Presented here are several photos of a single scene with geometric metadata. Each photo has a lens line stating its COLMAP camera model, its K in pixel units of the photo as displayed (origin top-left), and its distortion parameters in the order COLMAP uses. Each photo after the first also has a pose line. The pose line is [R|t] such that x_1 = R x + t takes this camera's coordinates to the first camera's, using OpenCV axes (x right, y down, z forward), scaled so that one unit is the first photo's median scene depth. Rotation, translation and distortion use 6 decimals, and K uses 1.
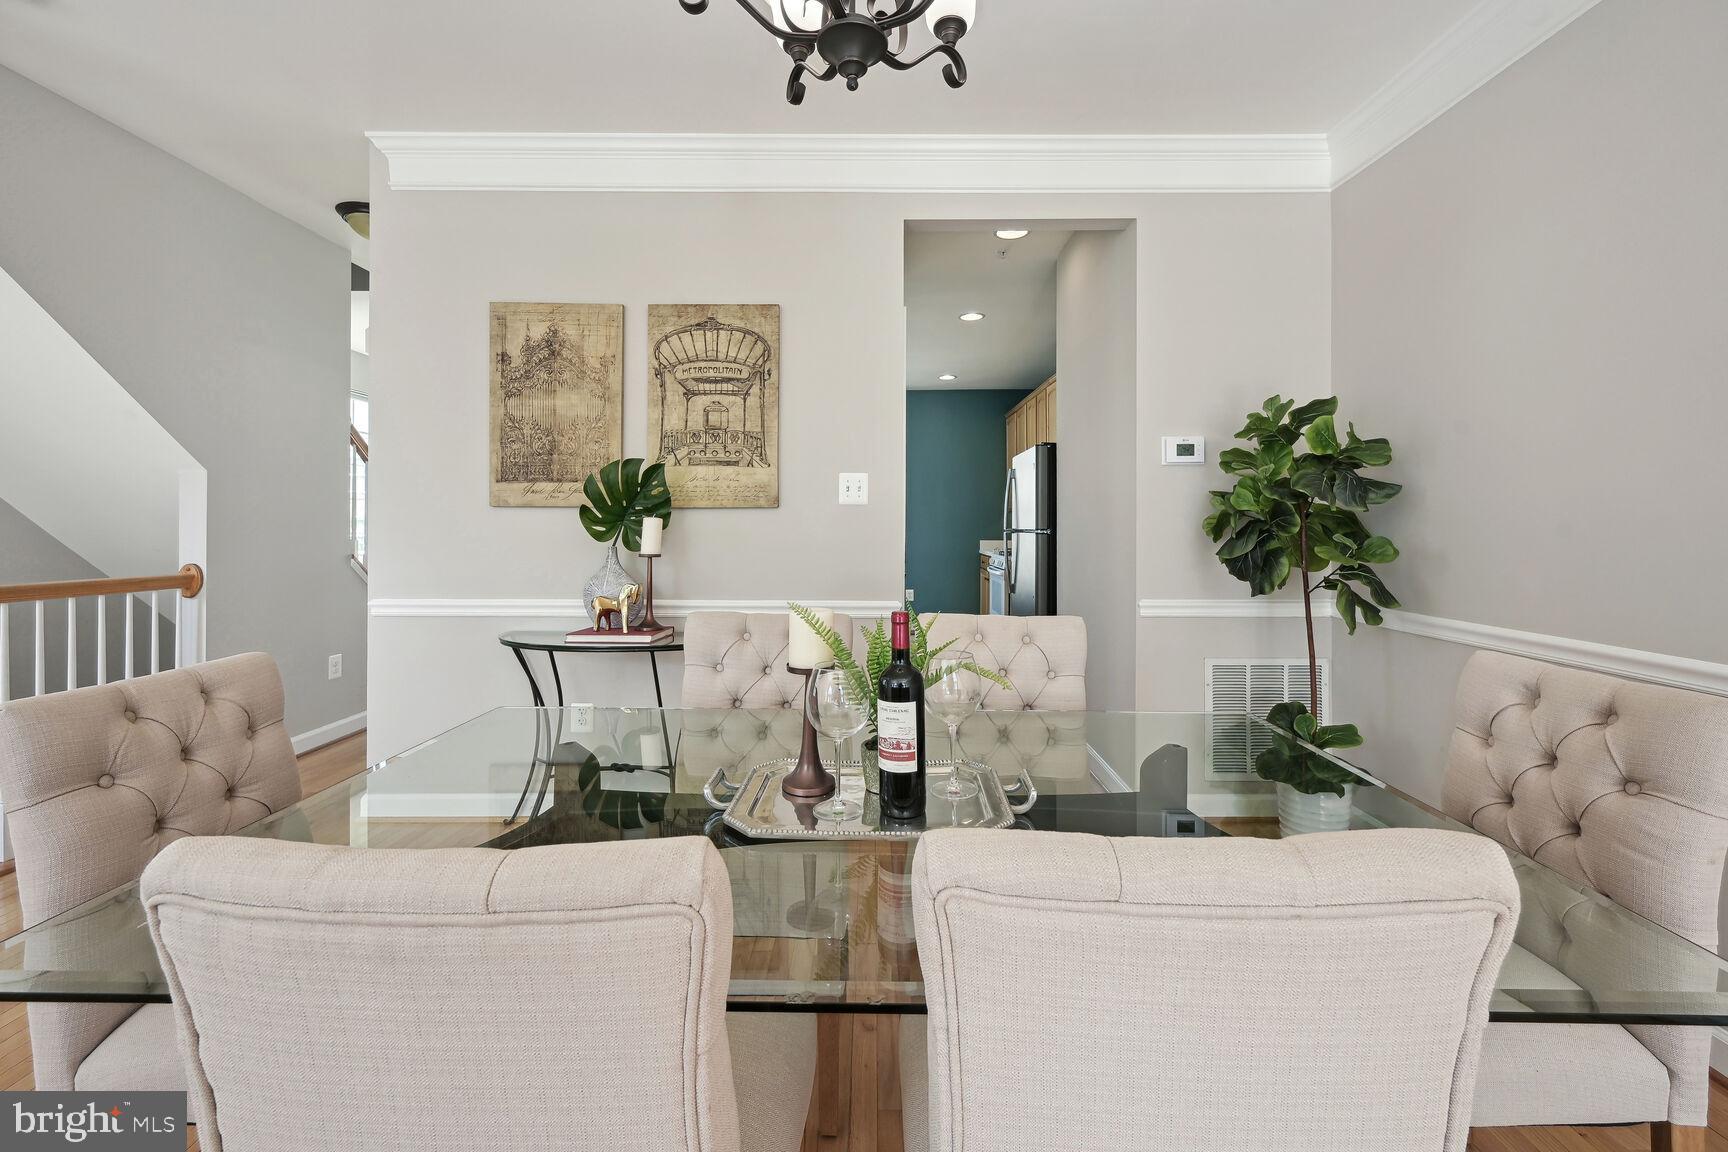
lens RADIAL K [[712.0, 0, 869.4], [0, 712.0, 520.9], [0, 0, 1]] dist [-0.000681, 0.000016]
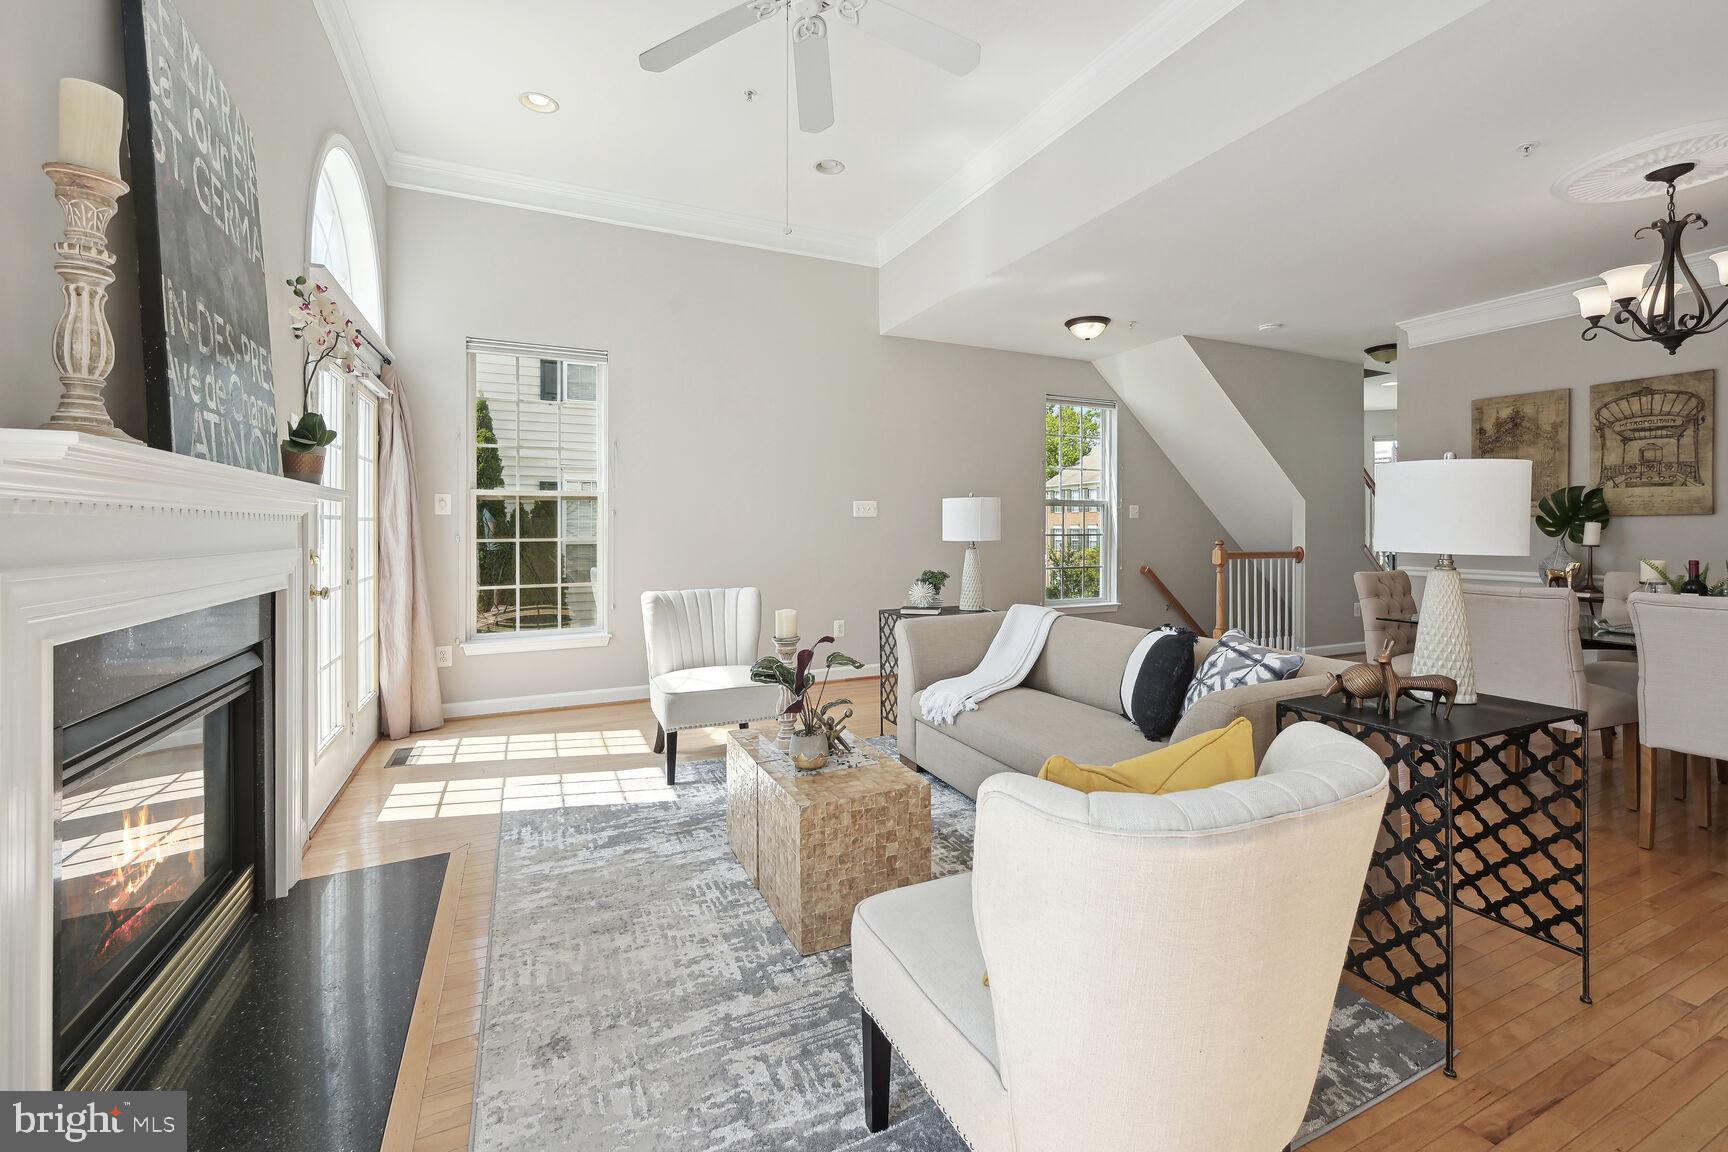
lens RADIAL K [[732.9, 0, 869.5], [0, 732.9, 530.7], [0, 0, 1]] dist [-0.002057, -0.000599]
pose [[0.434307, 0.001696, -0.900763, 0.446969], [0.008026, 0.999951, 0.005753, -0.007840], [0.900729, -0.009728, 0.434272, -1.122648]]
